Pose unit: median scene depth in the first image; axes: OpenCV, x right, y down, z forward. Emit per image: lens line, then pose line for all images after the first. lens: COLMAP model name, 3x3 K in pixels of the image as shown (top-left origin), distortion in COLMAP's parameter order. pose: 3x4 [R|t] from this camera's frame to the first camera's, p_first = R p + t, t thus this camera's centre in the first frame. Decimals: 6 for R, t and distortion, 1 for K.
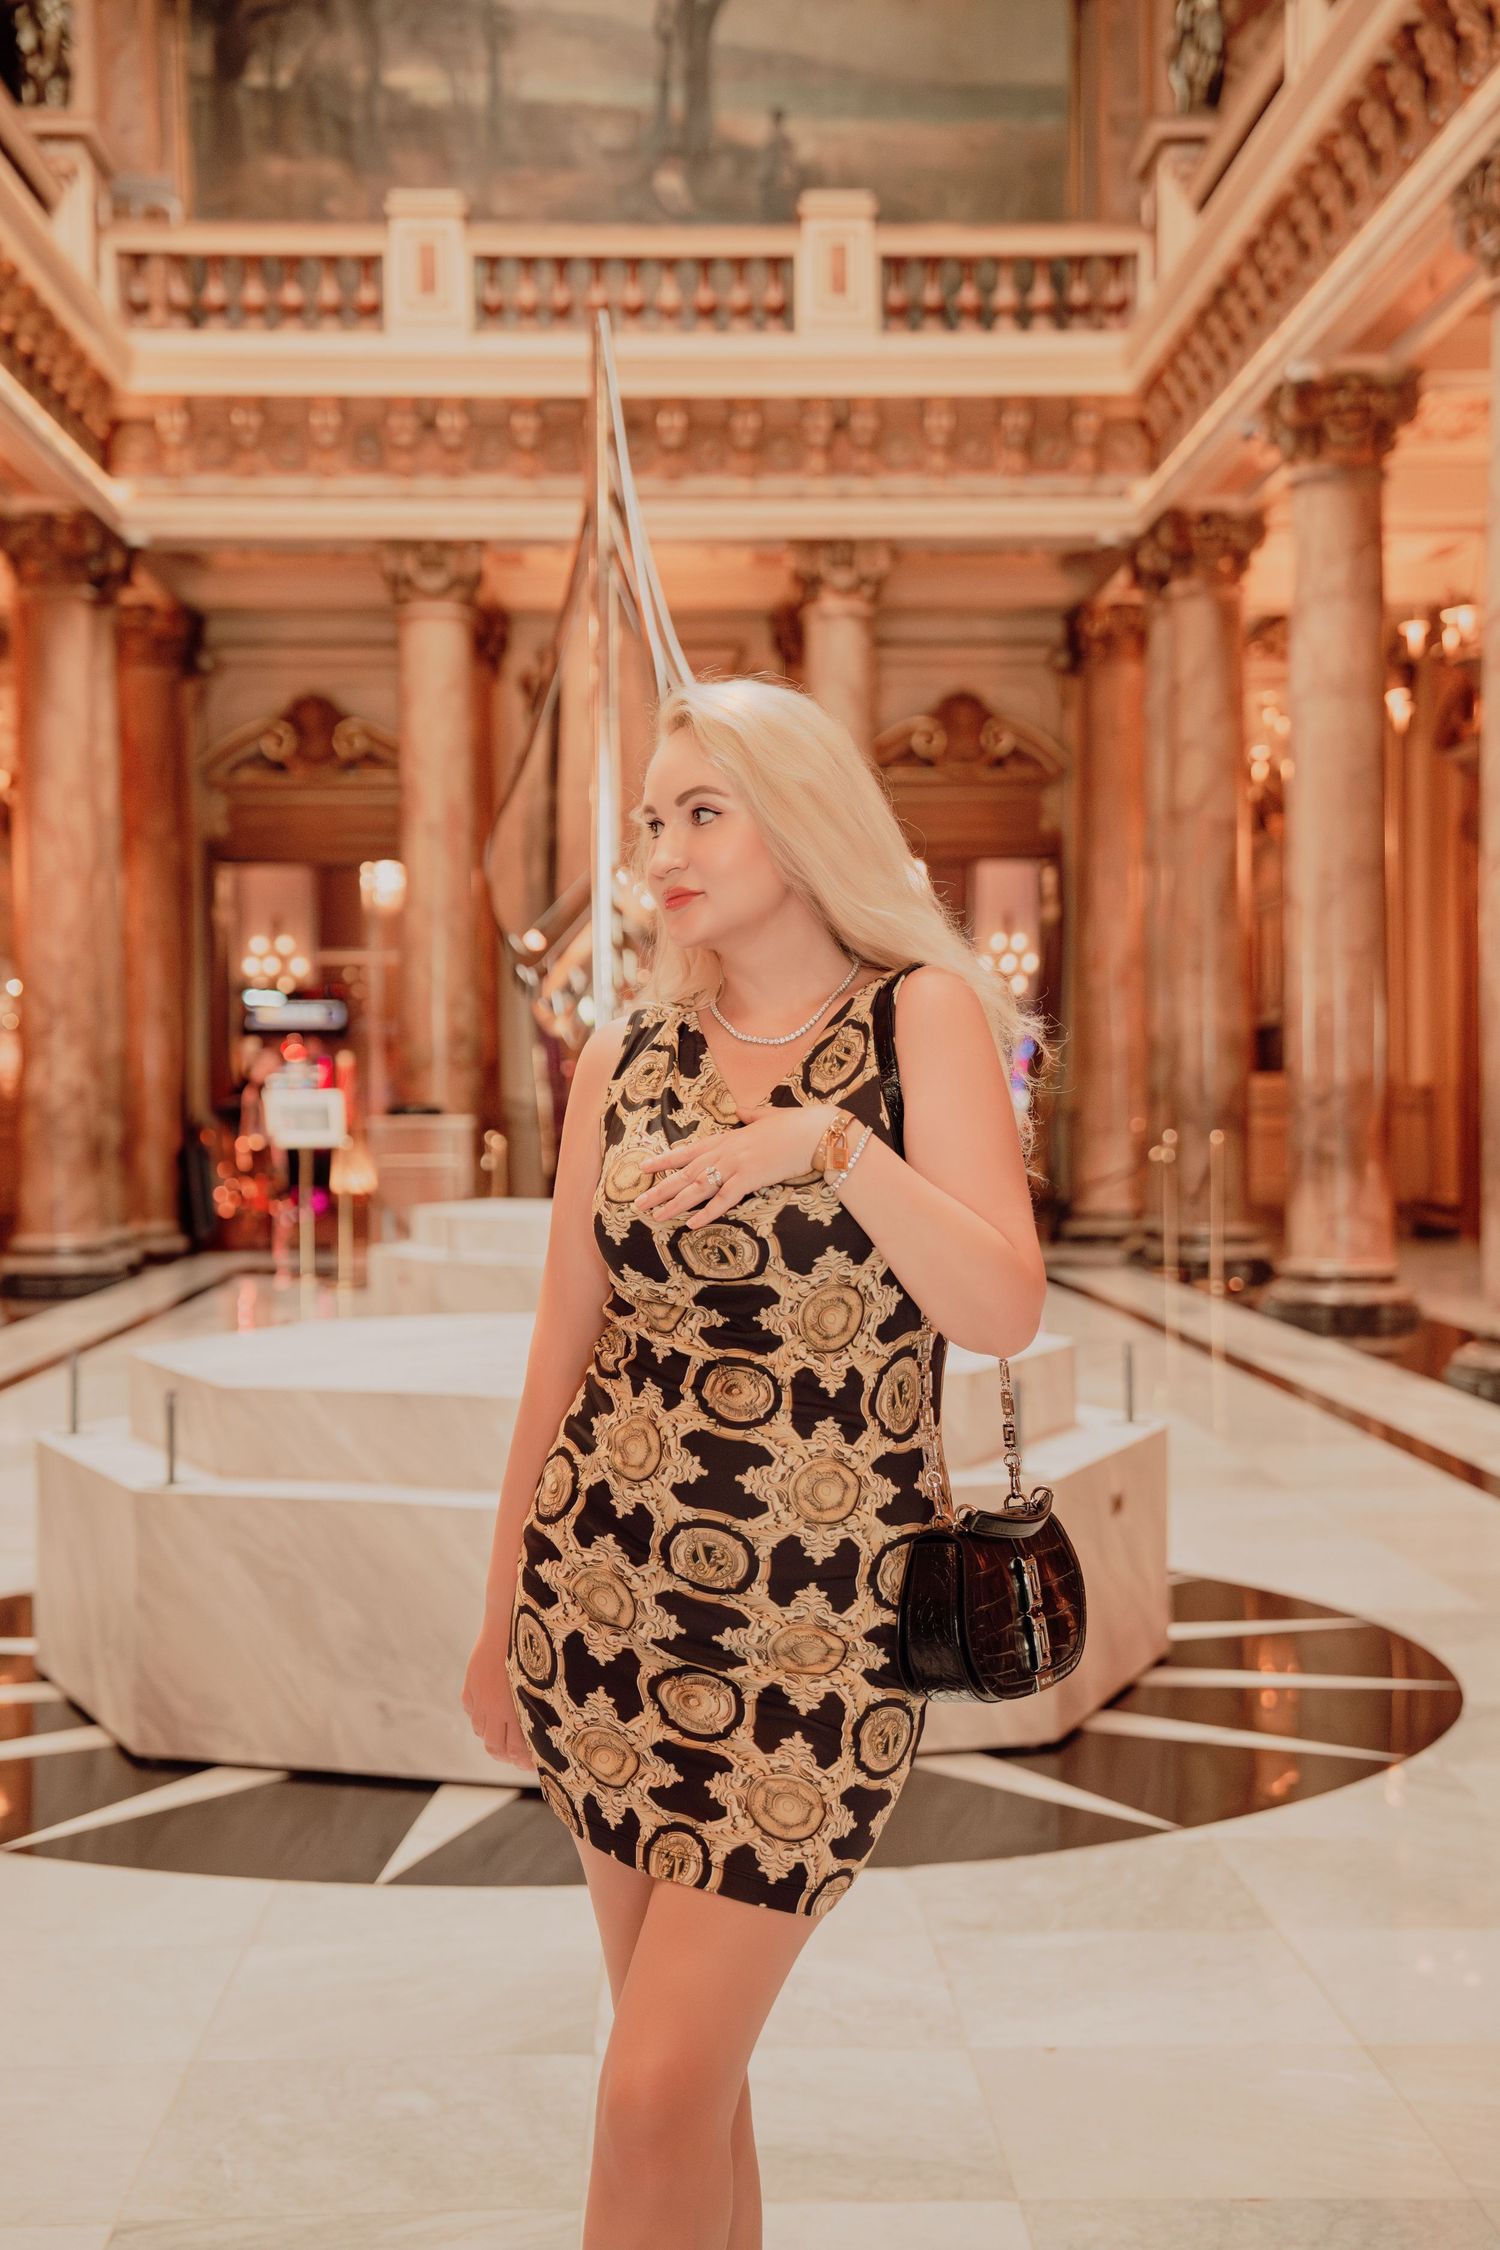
lens RADIAL K [[3087.1, 0, 764.5], [0, 3087.1, 1101.9], [0, 0, 1]] dist [0.216247, 0.000000]
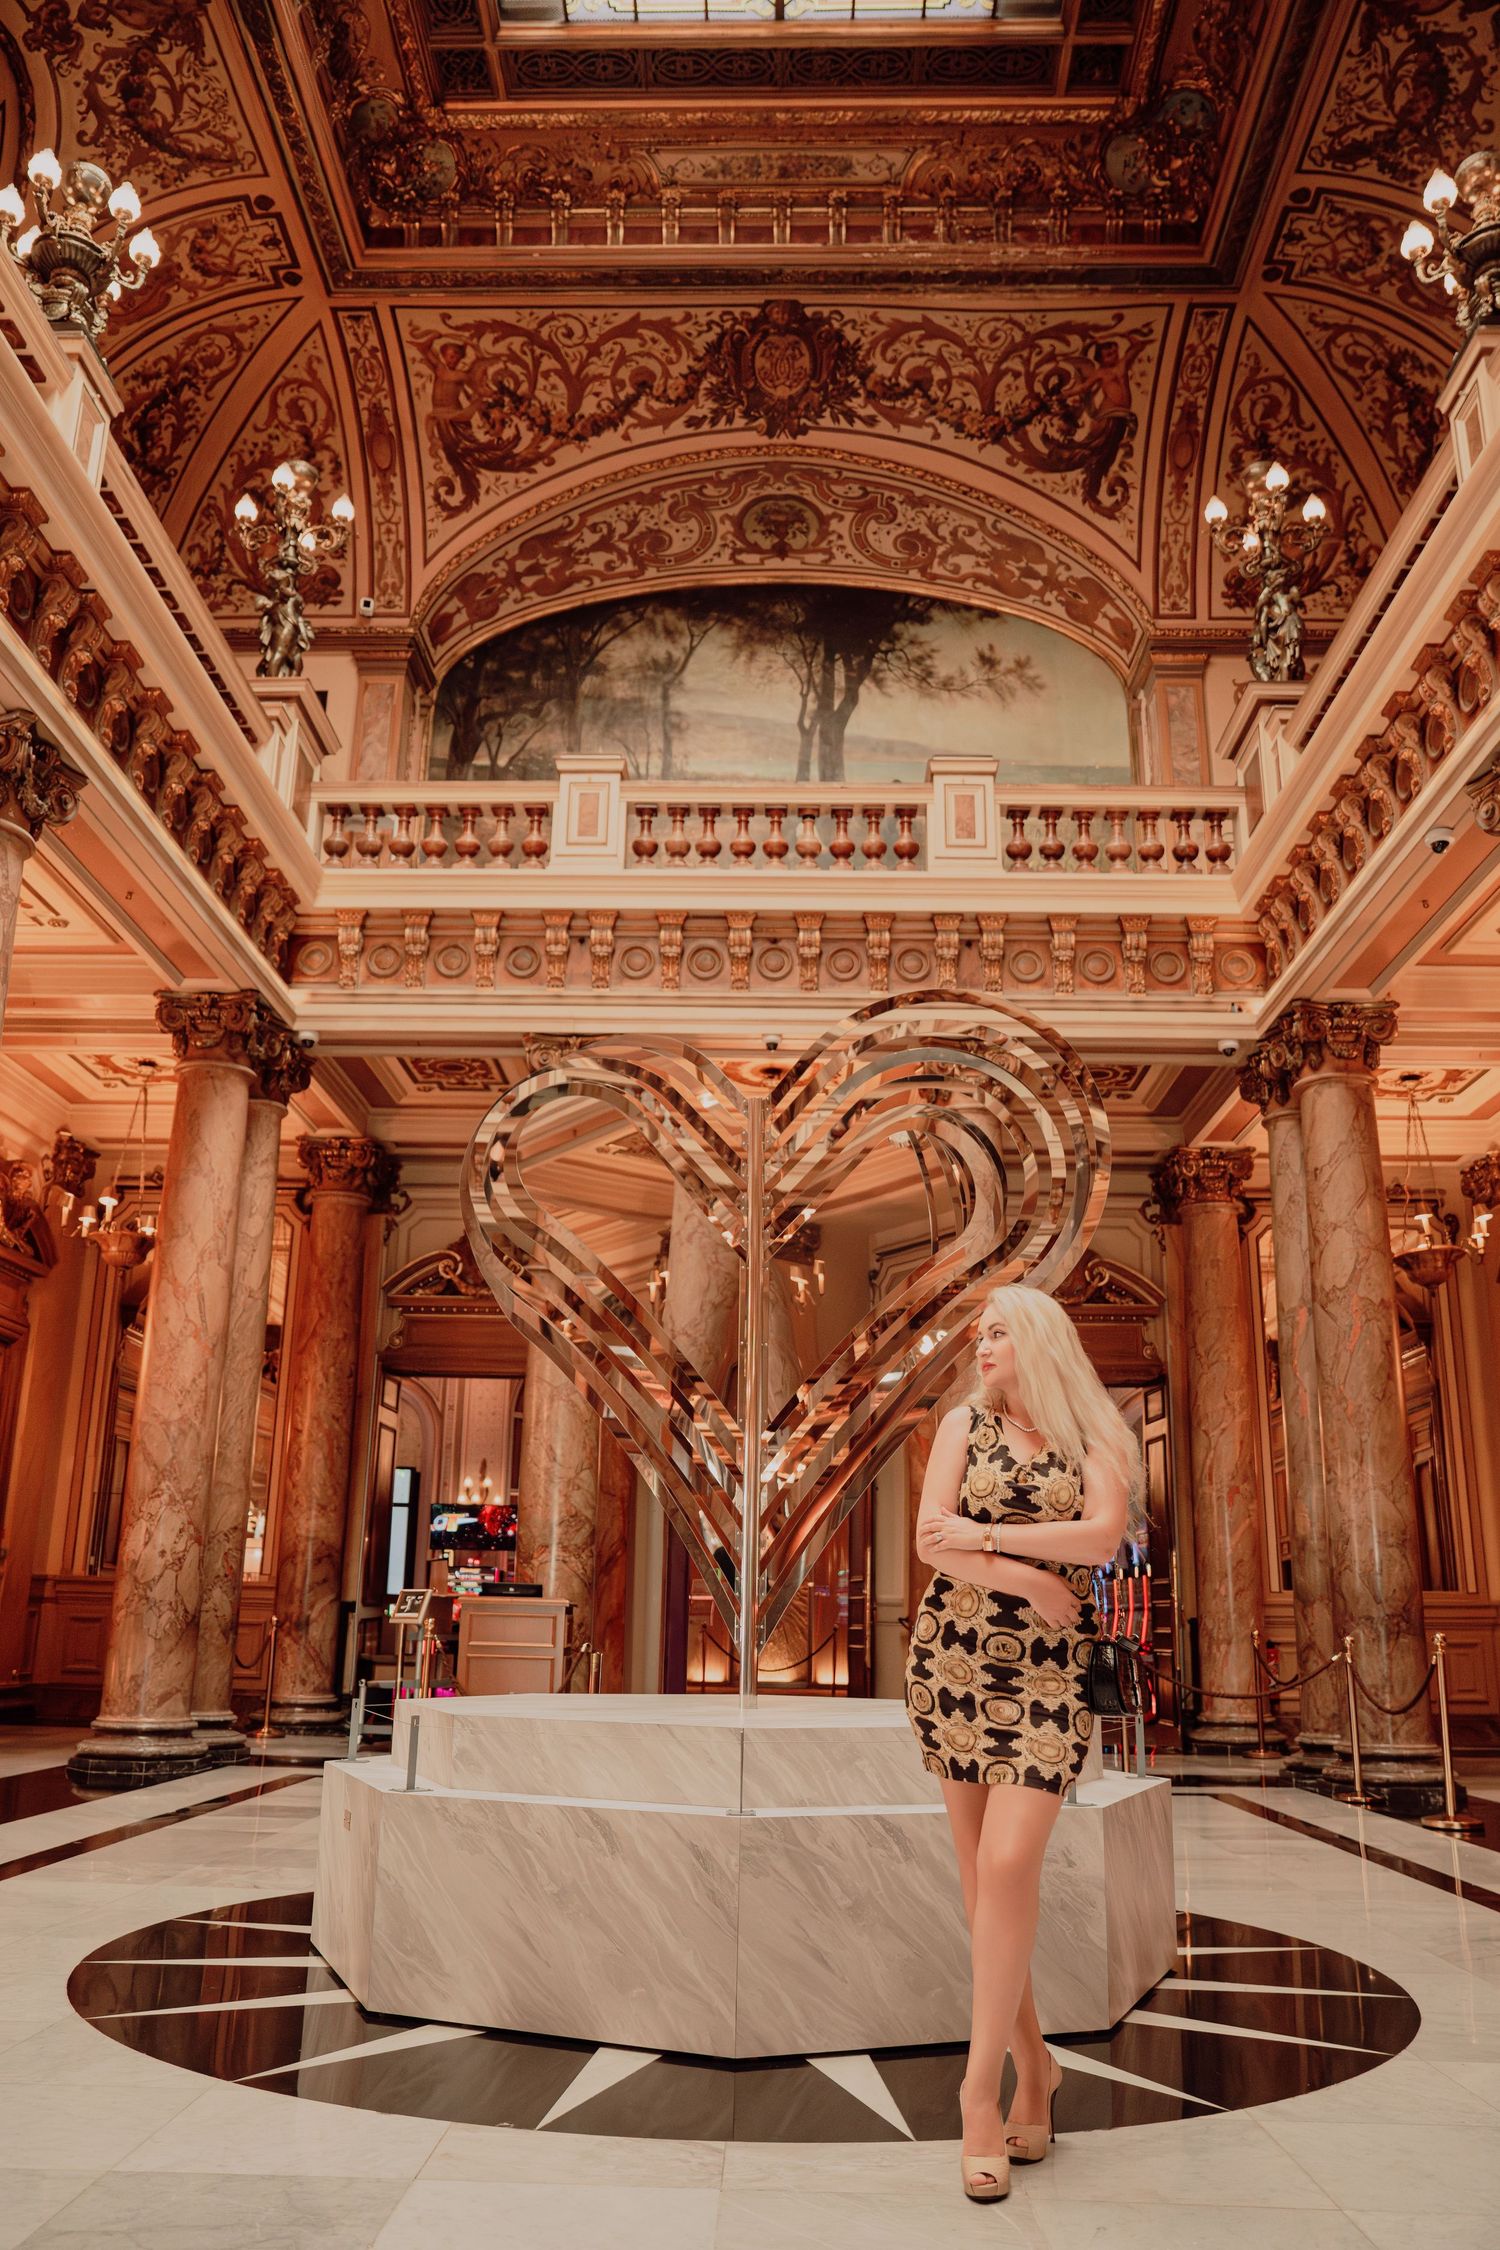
lens RADIAL K [[1862.8, 0, 729.2], [0, 1862.8, 1118.7], [0, 0, 1]] dist [-0.064483, 0.018648]
pose [[0.997775, 0.010412, -0.065861, -0.014429], [-0.028115, 0.961332, -0.273954, 0.016302], [0.060461, 0.275196, 0.959485, 0.405086]]
